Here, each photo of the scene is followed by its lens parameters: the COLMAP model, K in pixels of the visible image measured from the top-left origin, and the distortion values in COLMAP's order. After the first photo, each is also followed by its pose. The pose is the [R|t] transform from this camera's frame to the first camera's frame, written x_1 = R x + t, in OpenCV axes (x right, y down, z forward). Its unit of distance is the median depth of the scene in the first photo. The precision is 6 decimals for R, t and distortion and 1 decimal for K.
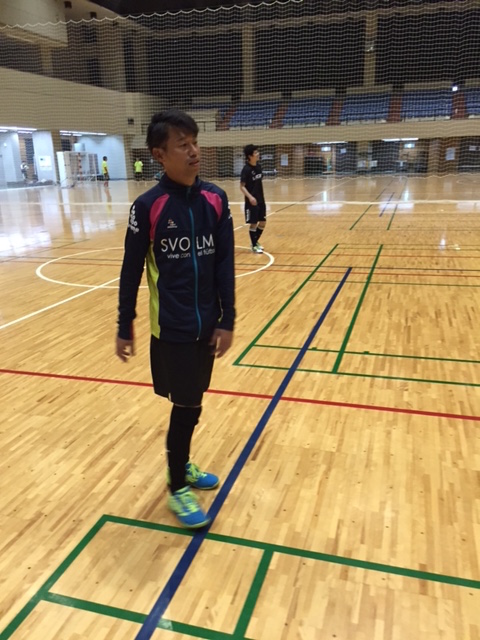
lens RADIAL K [[545.3, 0, 240.0], [0, 545.3, 320.0], [0, 0, 1]] dist [0.119059, -0.163223]
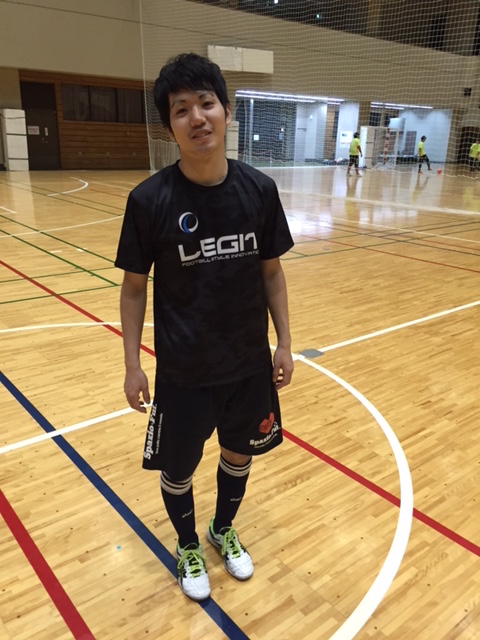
lens RADIAL K [[545.3, 0, 240.0], [0, 545.3, 320.0], [0, 0, 1]] dist [0.119059, -0.163223]
pose [[0.823832, 0.230355, -0.517917, 0.026785], [-0.211999, 0.972605, 0.095369, -0.052282], [0.525697, 0.031230, 0.850098, 0.175250]]
